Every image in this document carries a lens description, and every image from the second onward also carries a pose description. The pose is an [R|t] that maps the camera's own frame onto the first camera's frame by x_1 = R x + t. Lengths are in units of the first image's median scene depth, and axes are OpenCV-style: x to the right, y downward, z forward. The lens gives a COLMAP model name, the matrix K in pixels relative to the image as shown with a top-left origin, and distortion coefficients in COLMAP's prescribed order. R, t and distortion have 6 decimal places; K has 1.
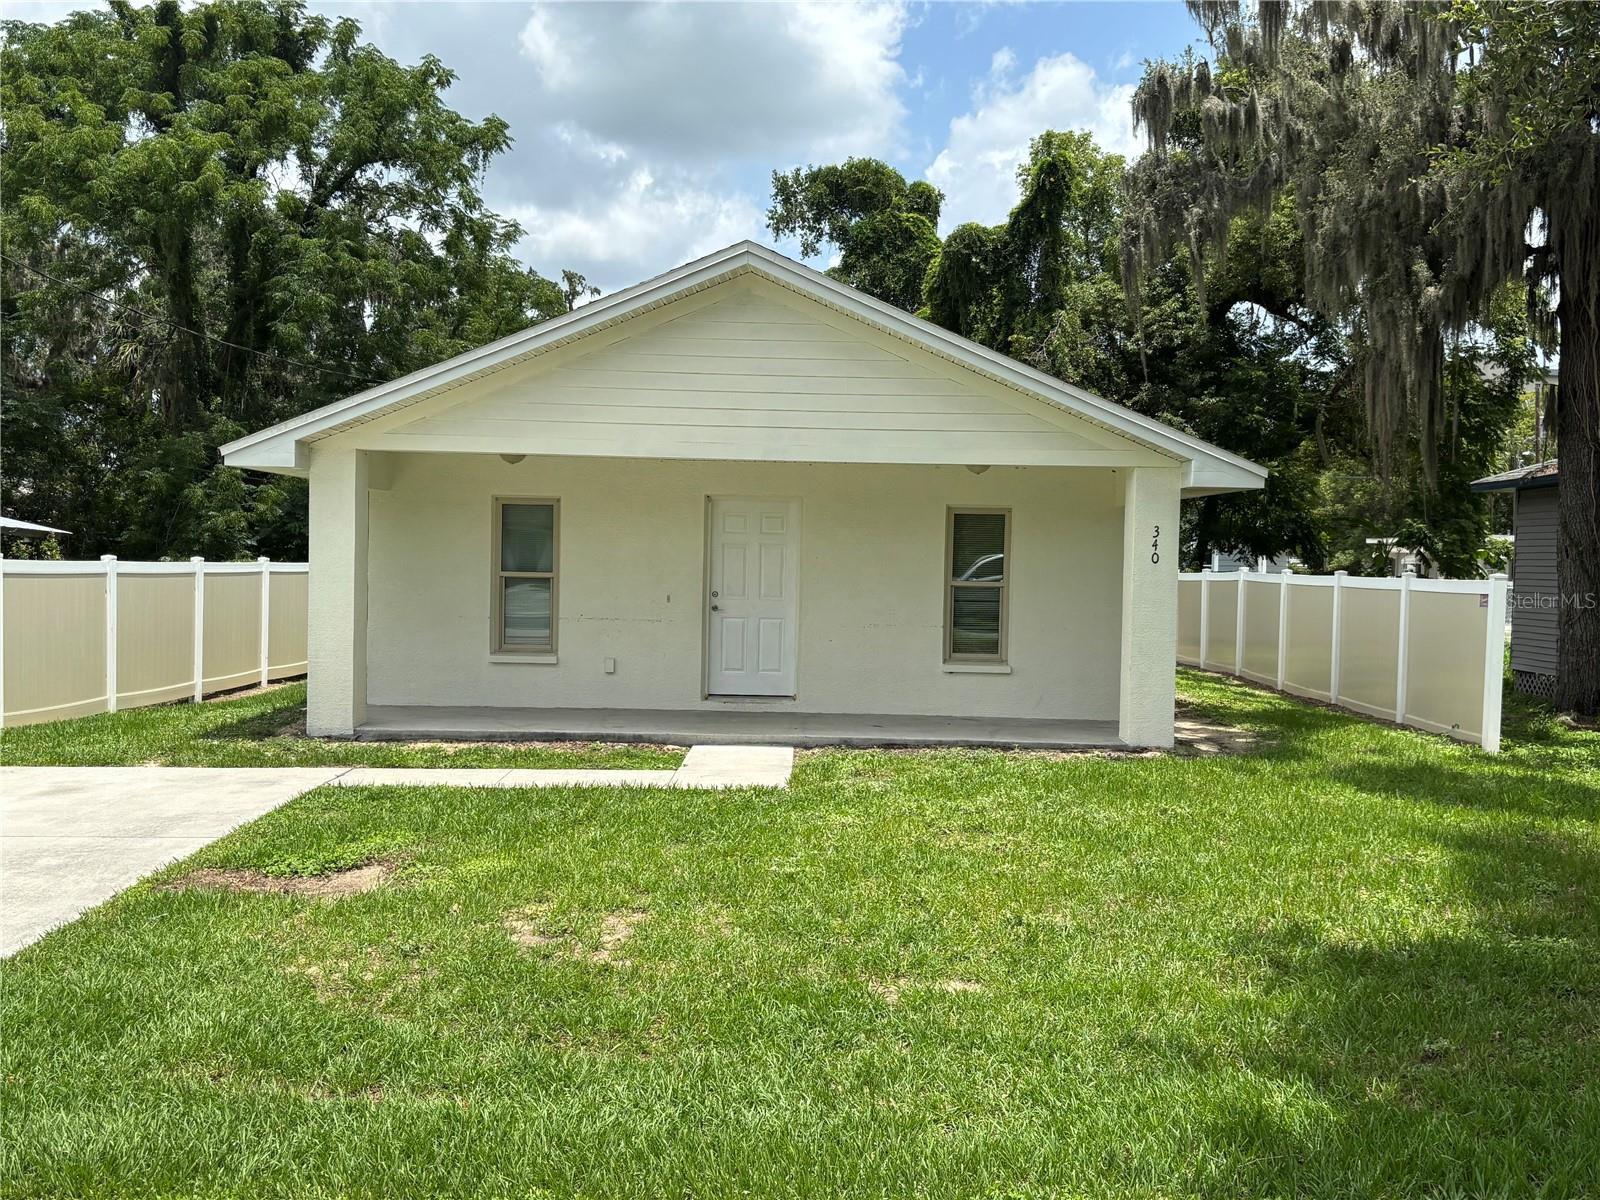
lens RADIAL K [[1565.0, 0, 805.1], [0, 1565.0, 597.3], [0, 0, 1]] dist [0.045511, 0.000000]
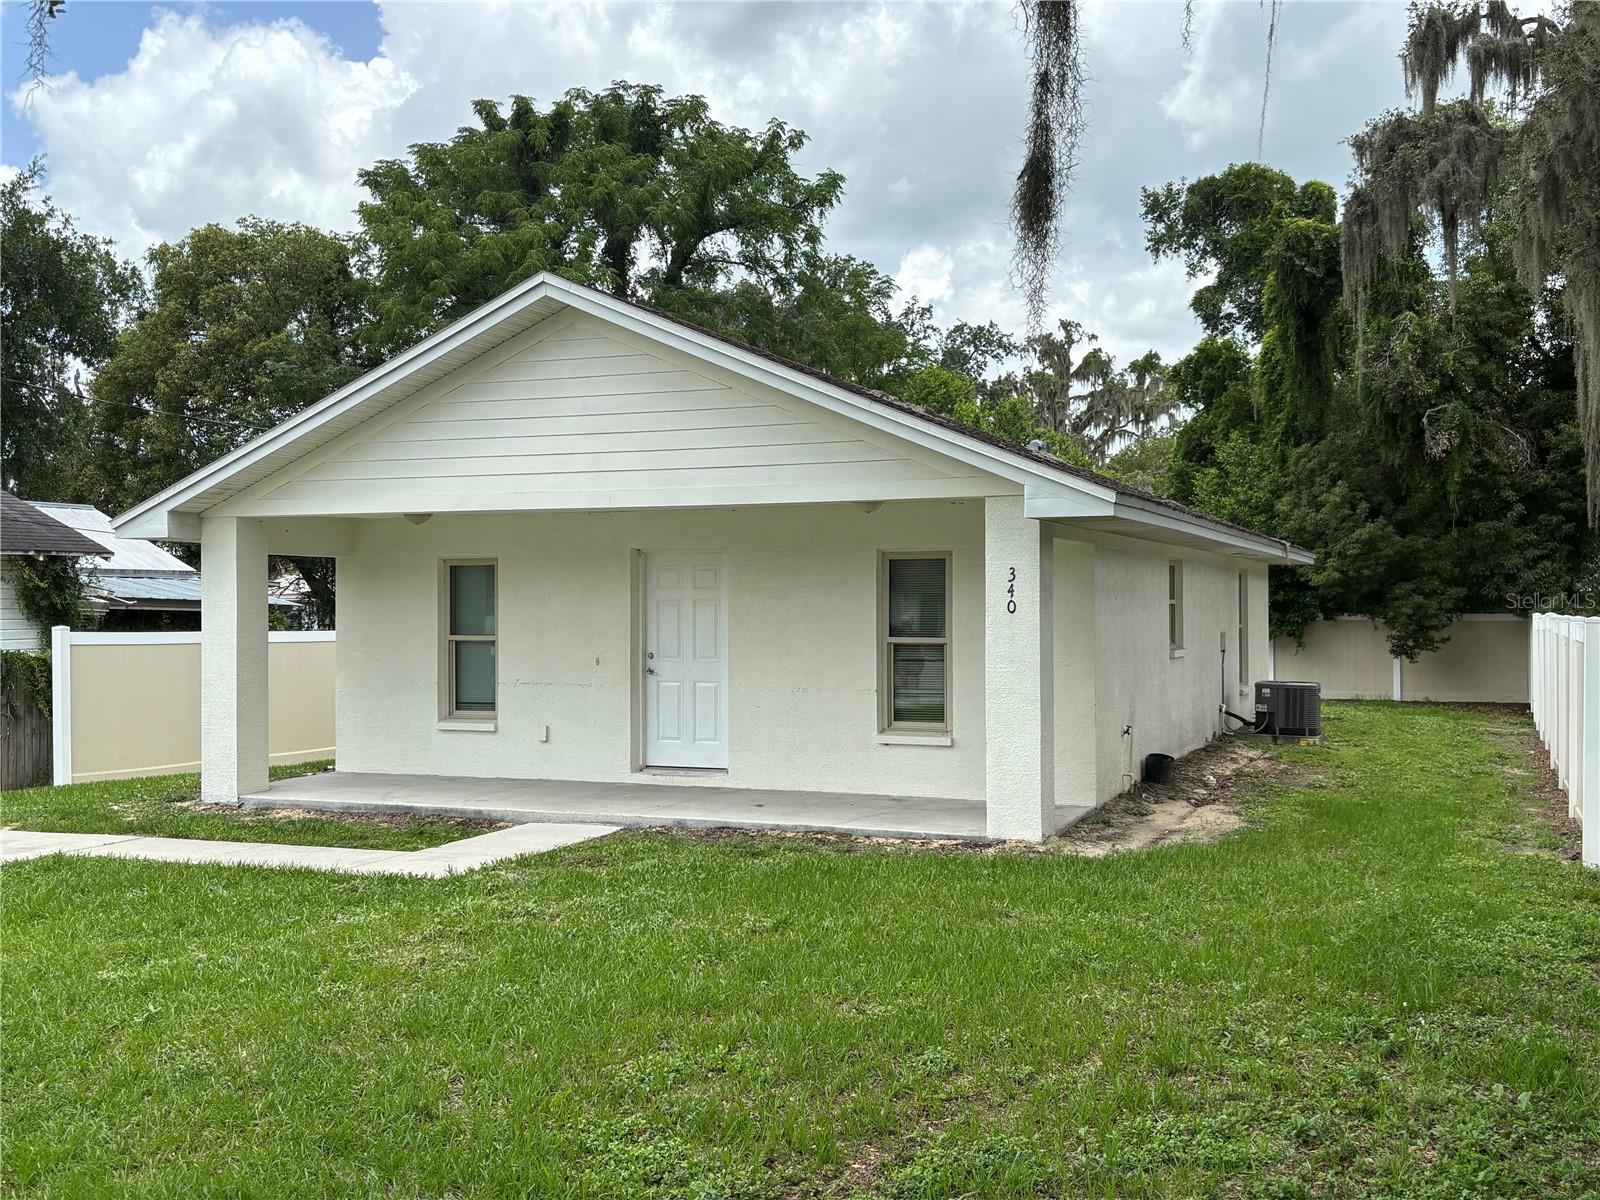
lens RADIAL K [[1582.0, 0, 808.1], [0, 1582.0, 607.7], [0, 0, 1]] dist [0.036129, 0.000000]
pose [[0.926632, -0.022795, -0.375279, 0.314907], [0.012594, 0.999482, -0.029613, -0.001323], [0.375759, 0.022714, 0.926439, 0.146615]]
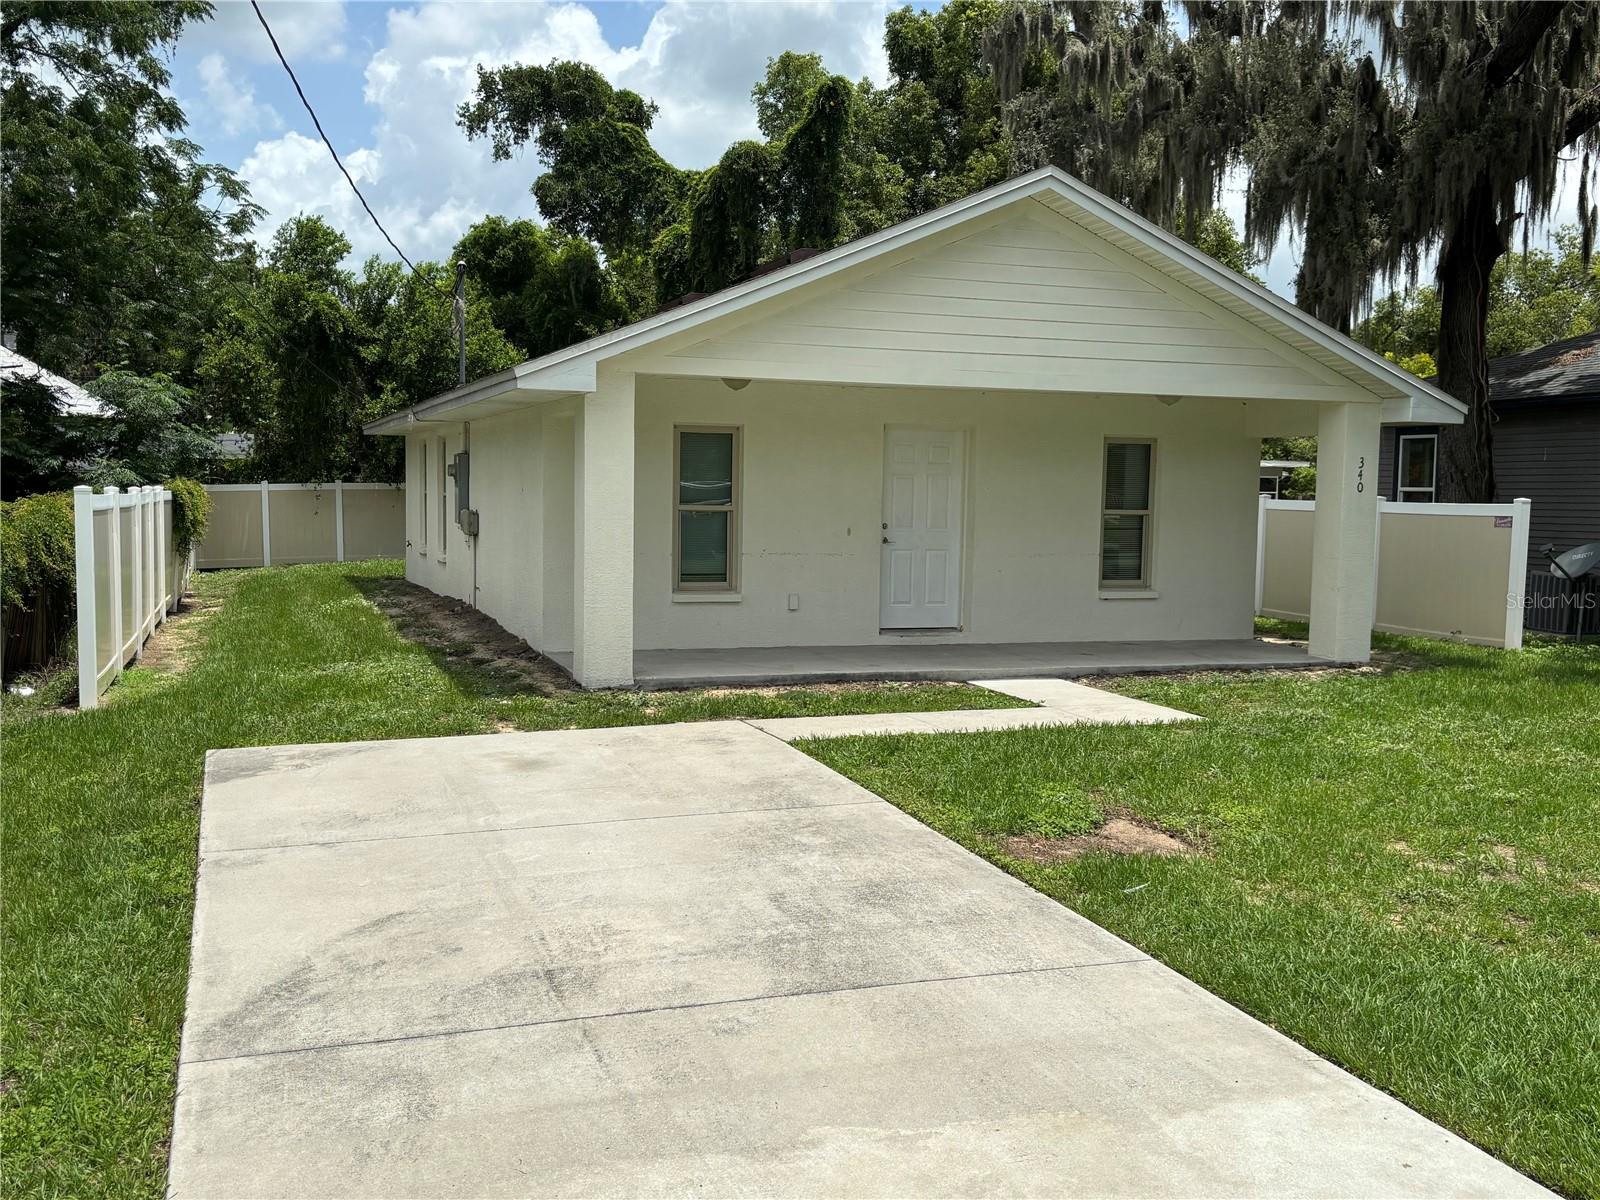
lens RADIAL K [[1565.0, 0, 810.6], [0, 1565.0, 606.5], [0, 0, 1]] dist [0.045511, 0.000000]
pose [[0.938252, -0.030783, 0.344582, -0.367552], [0.010972, 0.998180, 0.059297, -0.008464], [-0.345780, -0.051854, 0.936882, 0.083193]]
